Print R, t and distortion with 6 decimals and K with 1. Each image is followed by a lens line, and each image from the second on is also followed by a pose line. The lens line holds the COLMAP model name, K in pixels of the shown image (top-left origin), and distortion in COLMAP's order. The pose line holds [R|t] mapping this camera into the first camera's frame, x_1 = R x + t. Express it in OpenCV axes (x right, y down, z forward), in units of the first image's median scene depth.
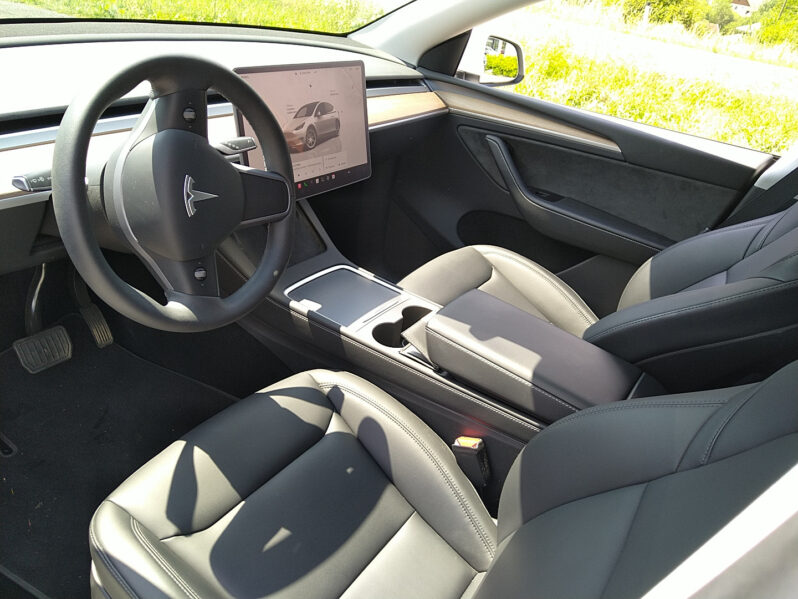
lens RADIAL K [[637.1, 0, 398.6], [0, 637.1, 300.0], [0, 0, 1]] dist [0.024497, 0.014996]
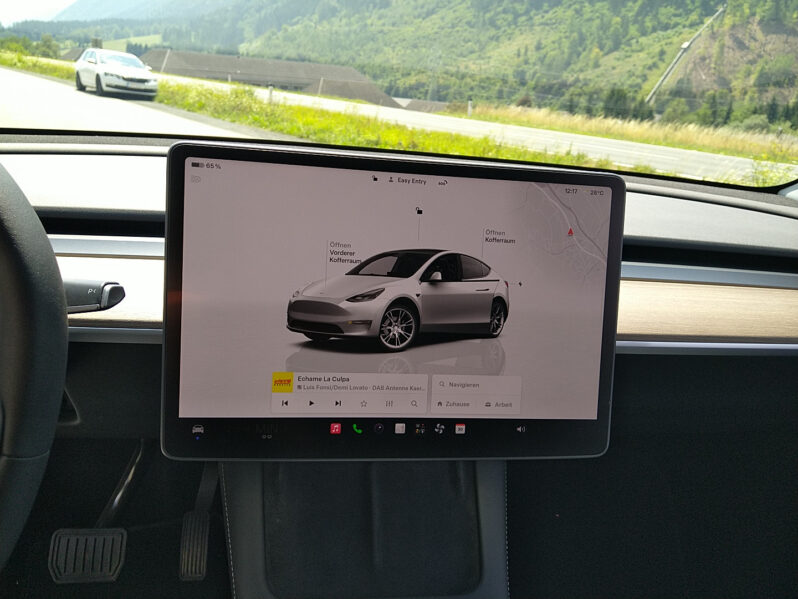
lens RADIAL K [[637.1, 0, 398.1], [0, 637.1, 294.3], [0, 0, 1]] dist [0.024497, 0.014996]
pose [[0.690449, 0.123389, -0.712780, 0.158393], [-0.335658, 0.927494, -0.164584, -0.202399], [0.640792, 0.352887, 0.681804, 0.699159]]
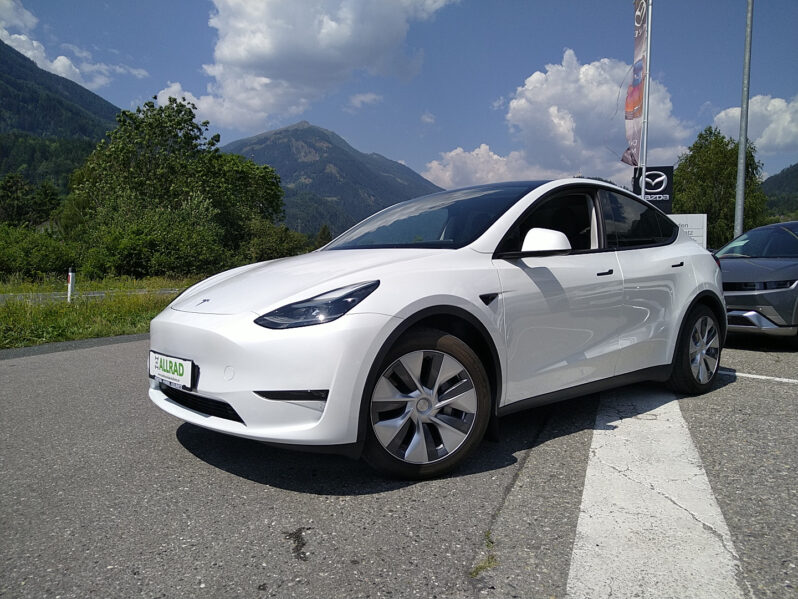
lens RADIAL K [[637.1, 0, 398.3], [0, 637.1, 301.0], [0, 0, 1]] dist [0.024497, 0.014996]
pose [[0.599289, 0.150307, -0.786295, -0.035192], [-0.336315, 0.938604, -0.076906, -0.258045], [0.726461, 0.310532, 0.613046, 0.896318]]
